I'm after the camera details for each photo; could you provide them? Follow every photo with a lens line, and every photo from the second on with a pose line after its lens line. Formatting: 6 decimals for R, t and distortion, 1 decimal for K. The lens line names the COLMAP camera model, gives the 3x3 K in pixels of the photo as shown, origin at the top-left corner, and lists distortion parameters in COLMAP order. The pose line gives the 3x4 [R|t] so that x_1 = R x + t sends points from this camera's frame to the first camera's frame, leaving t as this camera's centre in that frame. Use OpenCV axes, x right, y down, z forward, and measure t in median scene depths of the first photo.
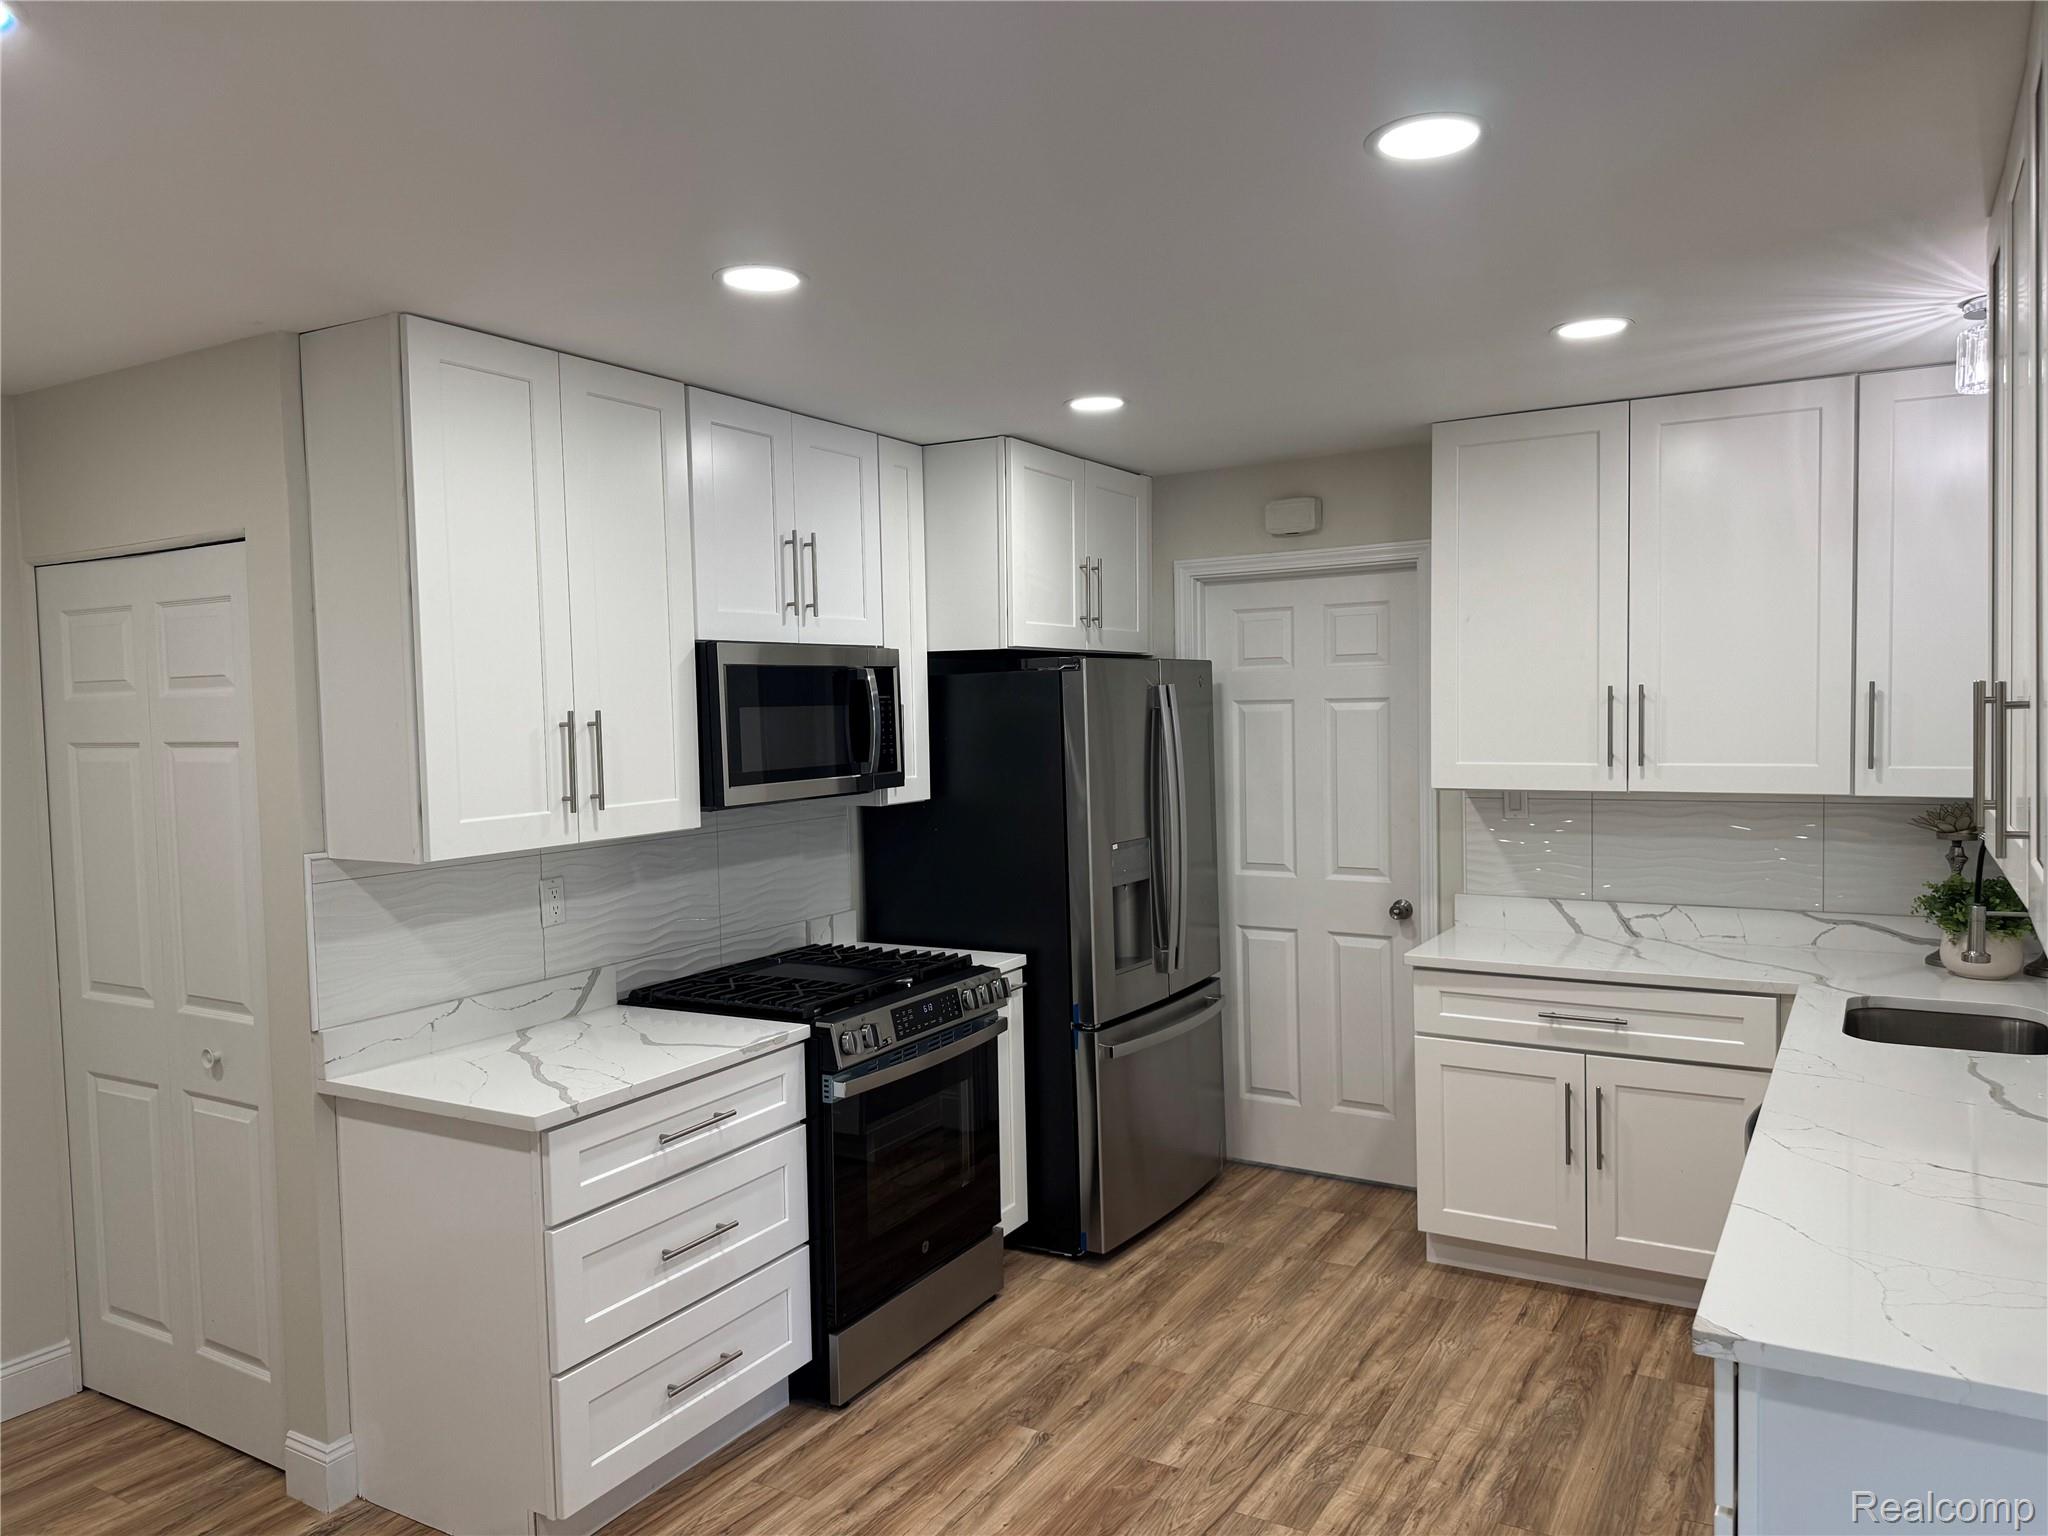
lens RADIAL K [[1432.9, 0, 1025.7], [0, 1432.9, 773.6], [0, 0, 1]] dist [0.059105, -0.083934]
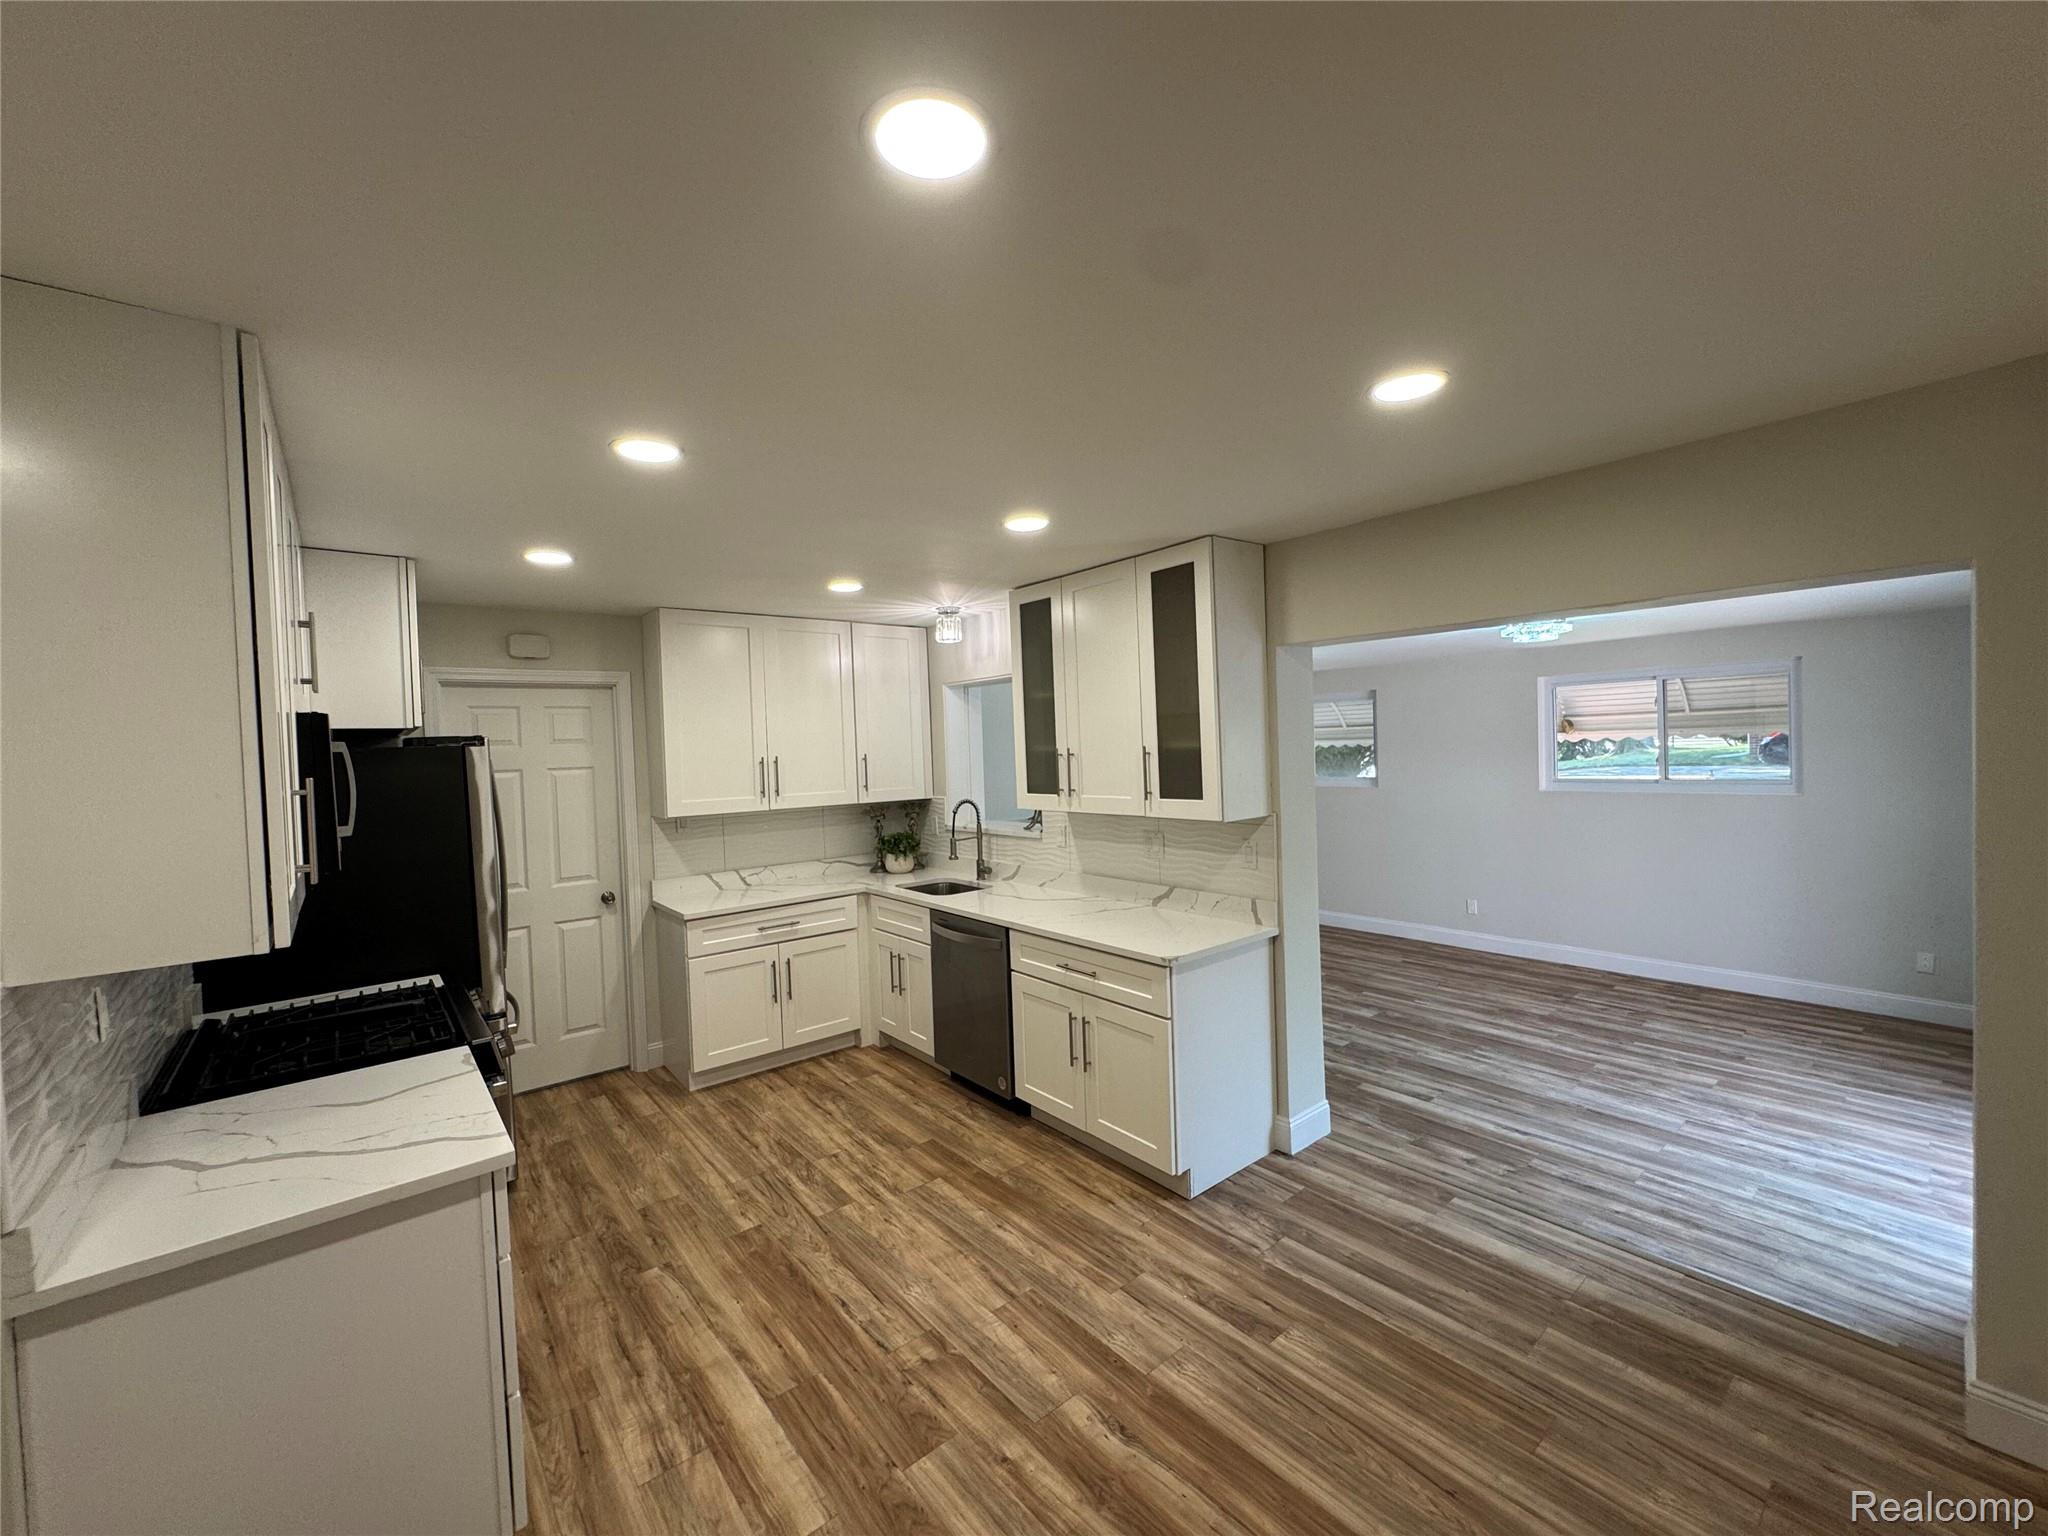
lens RADIAL K [[818.5, 0, 1022.8], [0, 818.5, 767.5], [0, 0, 1]] dist [-0.004022, 0.000699]
pose [[0.344230, -0.015039, 0.938765, -0.550765], [0.073997, 0.997196, -0.011159, -0.007668], [-0.935965, 0.073307, 0.344377, 0.297581]]
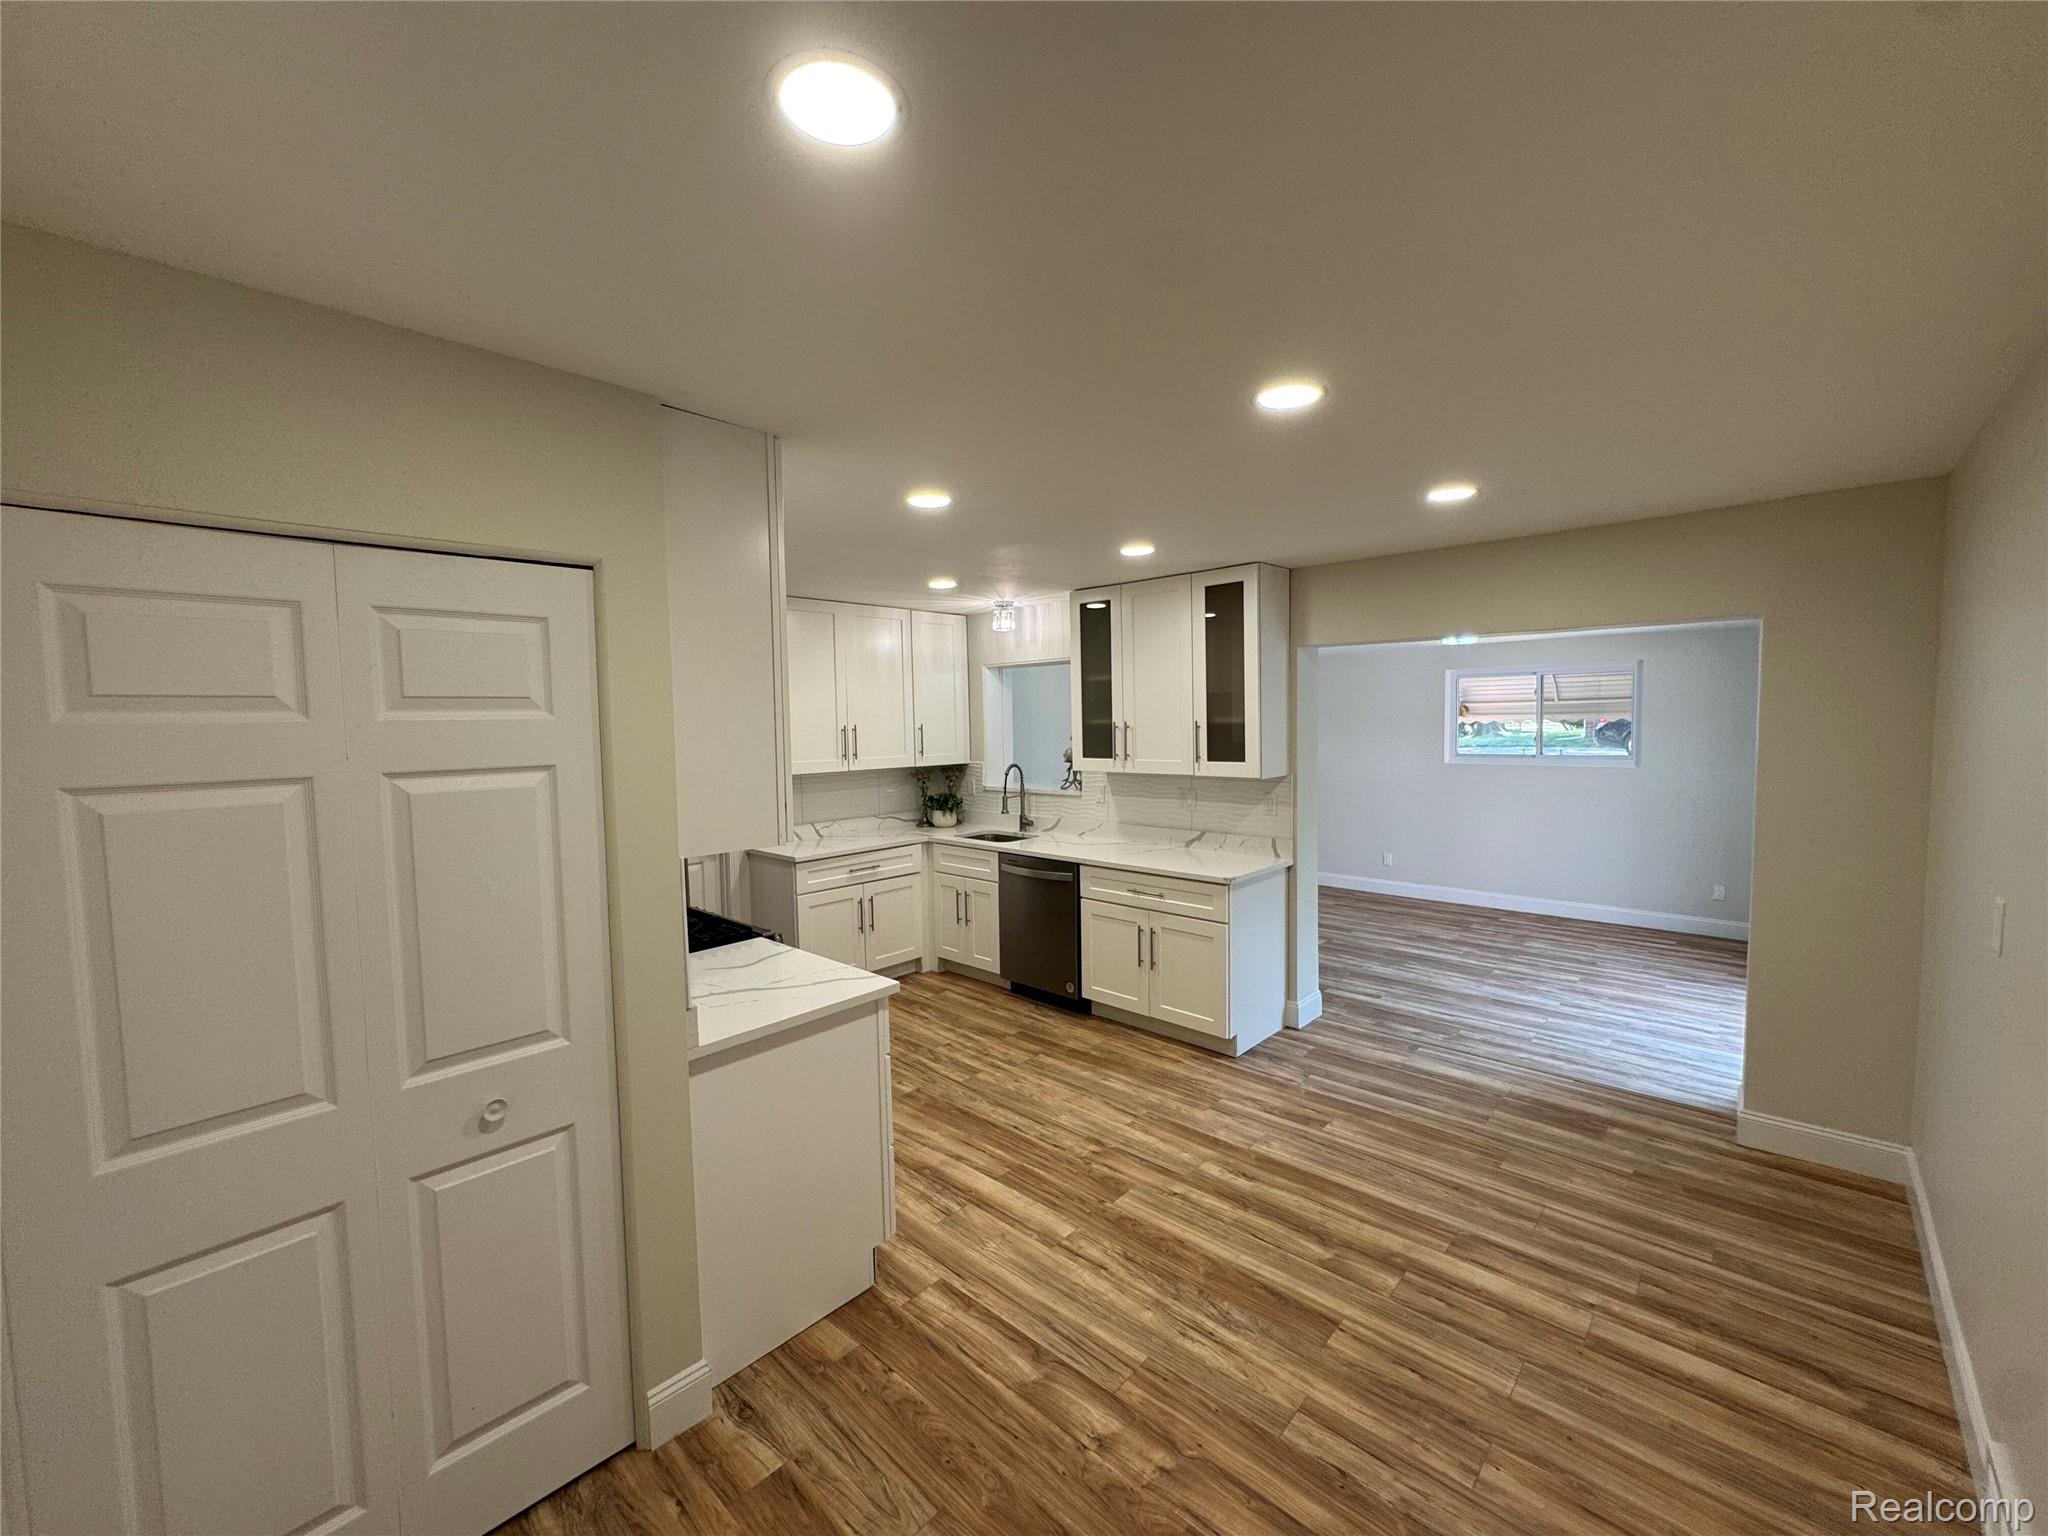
lens RADIAL K [[818.5, 0, 1024.4], [0, 818.5, 767.5], [0, 0, 1]] dist [-0.004022, 0.000699]
pose [[0.218239, -0.040825, 0.975041, -0.845205], [0.062308, 0.997669, 0.027827, -0.012408], [-0.973904, 0.054680, 0.220274, 0.462690]]
